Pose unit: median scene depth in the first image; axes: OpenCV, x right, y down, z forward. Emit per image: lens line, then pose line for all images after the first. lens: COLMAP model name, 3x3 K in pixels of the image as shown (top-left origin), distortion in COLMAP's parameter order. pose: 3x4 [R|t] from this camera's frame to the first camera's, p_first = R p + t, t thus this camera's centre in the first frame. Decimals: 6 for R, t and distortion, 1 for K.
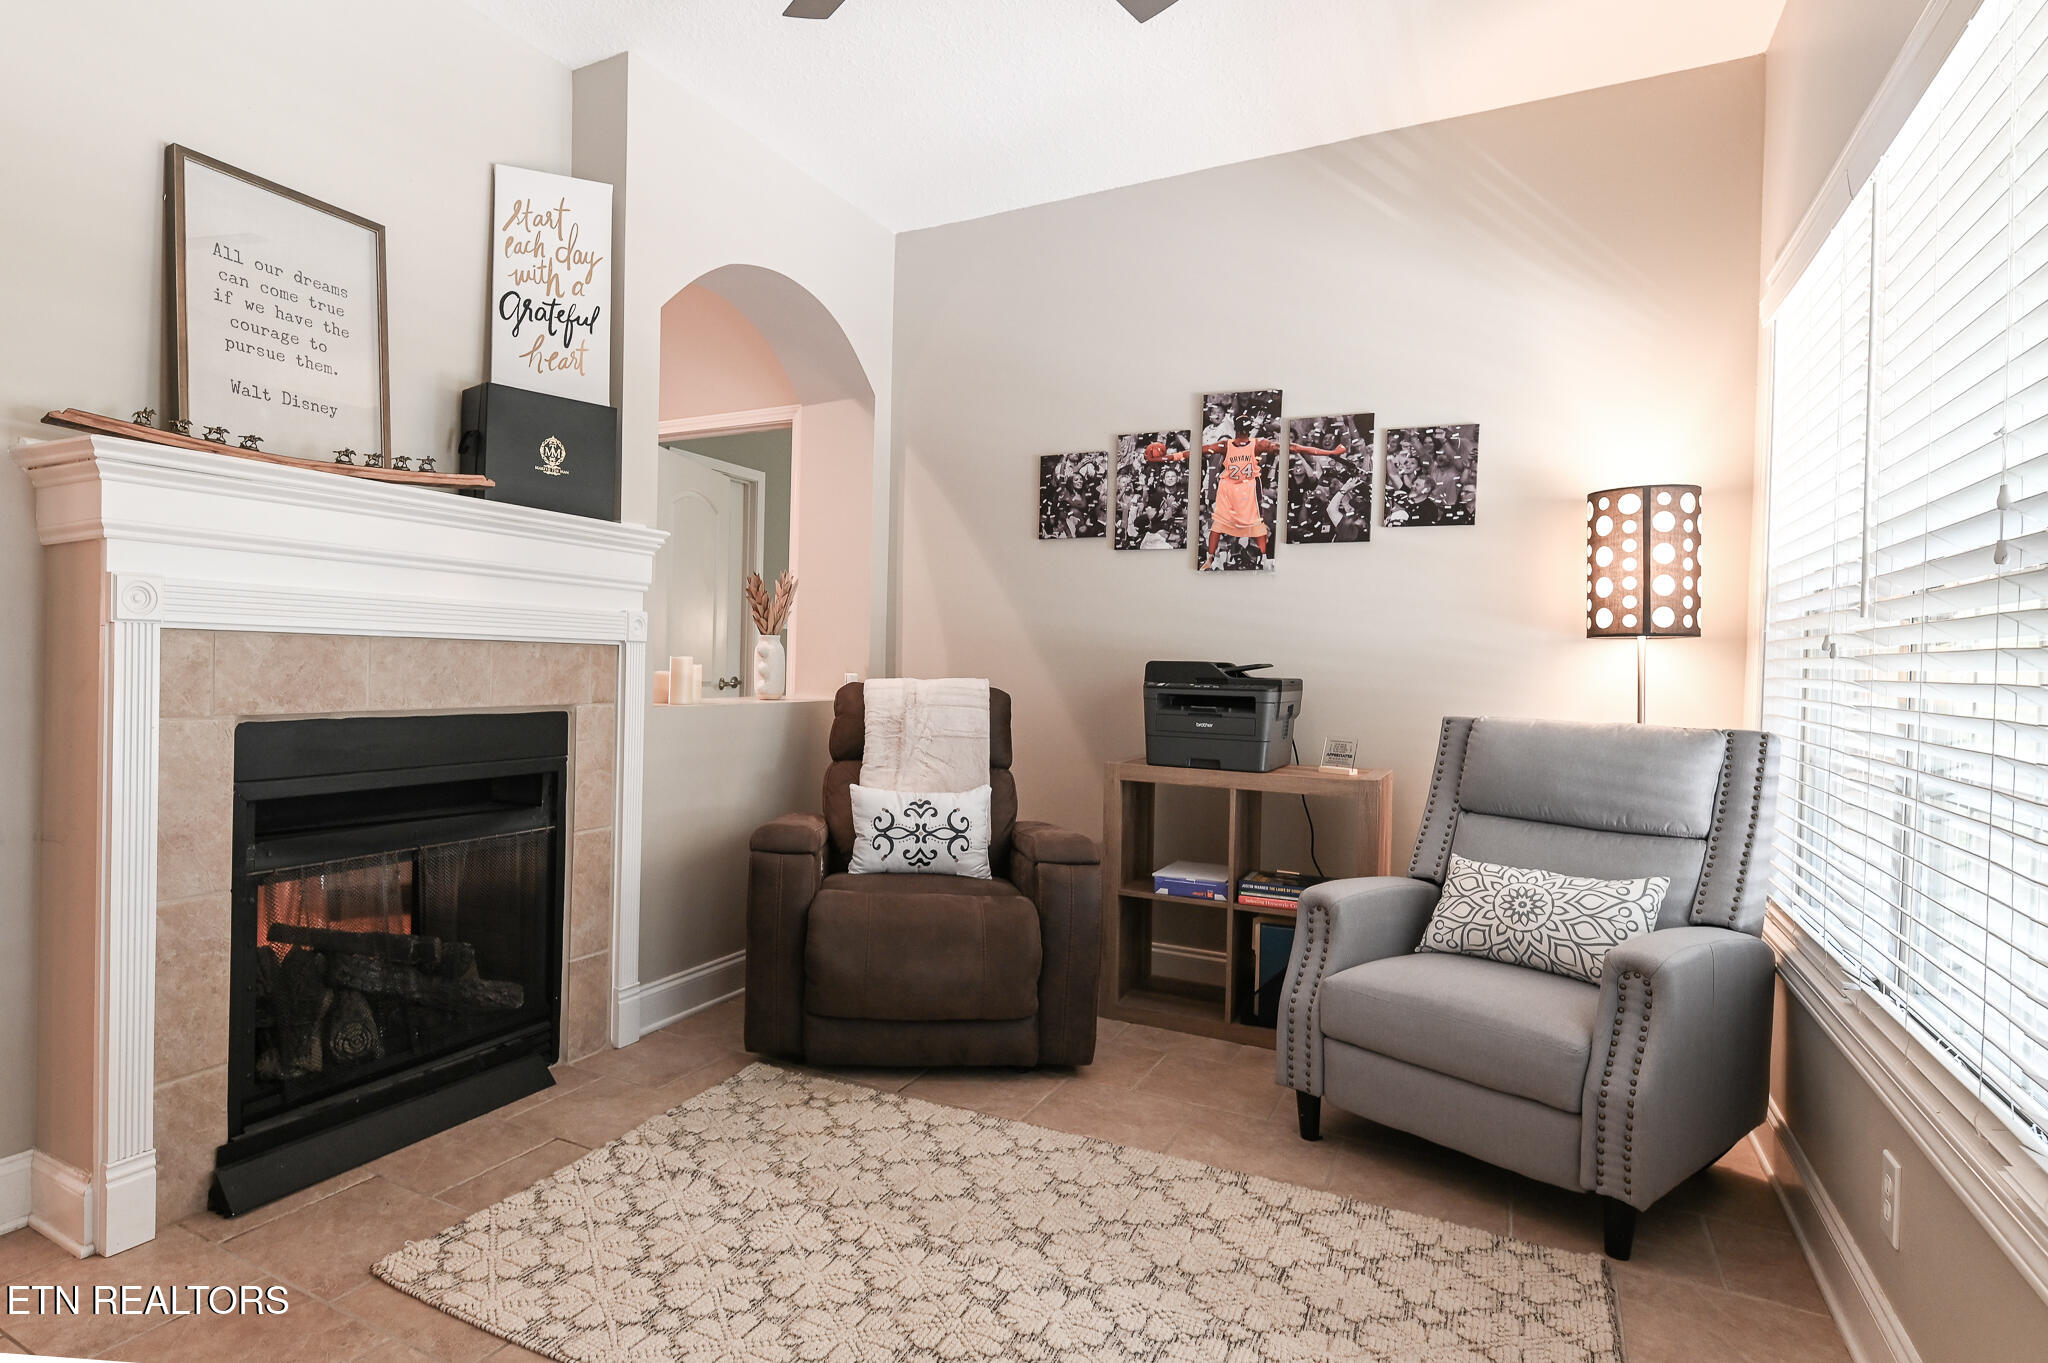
lens RADIAL K [[1099.7, 0, 730.1], [0, 1099.7, 679.9], [0, 0, 1]] dist [0.000606, -0.000829]
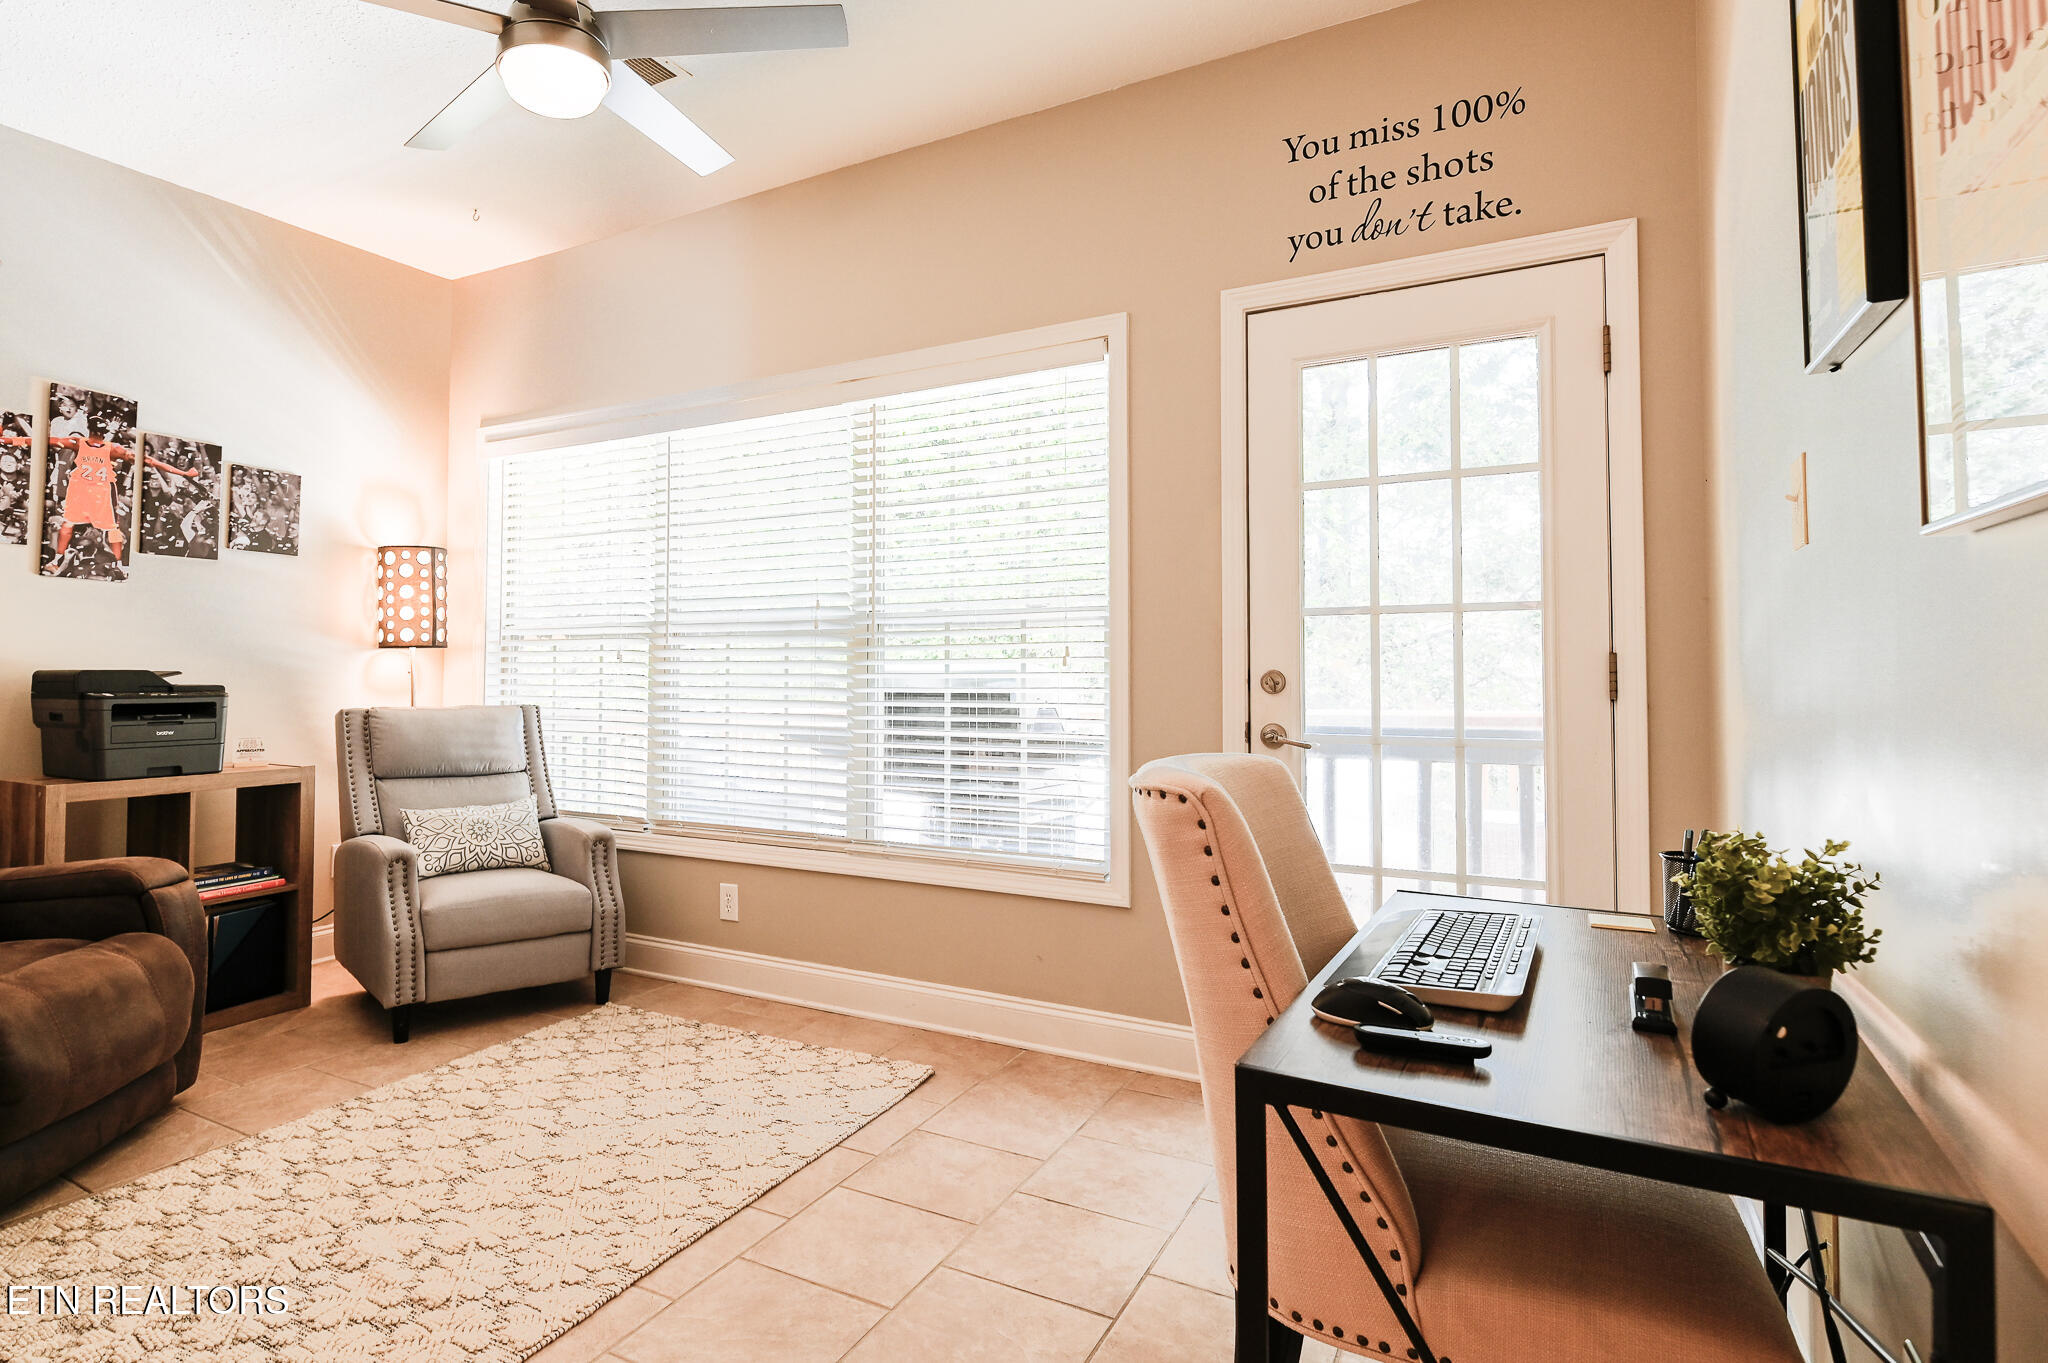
lens RADIAL K [[1049.5, 0, 1012.5], [0, 1049.5, 667.8], [0, 0, 1]] dist [0.004587, -0.007652]
pose [[-0.094090, -0.015706, 0.995440, -0.557864], [0.022085, 0.999597, 0.017859, -0.017391], [-0.995319, 0.023665, -0.093706, 0.297492]]
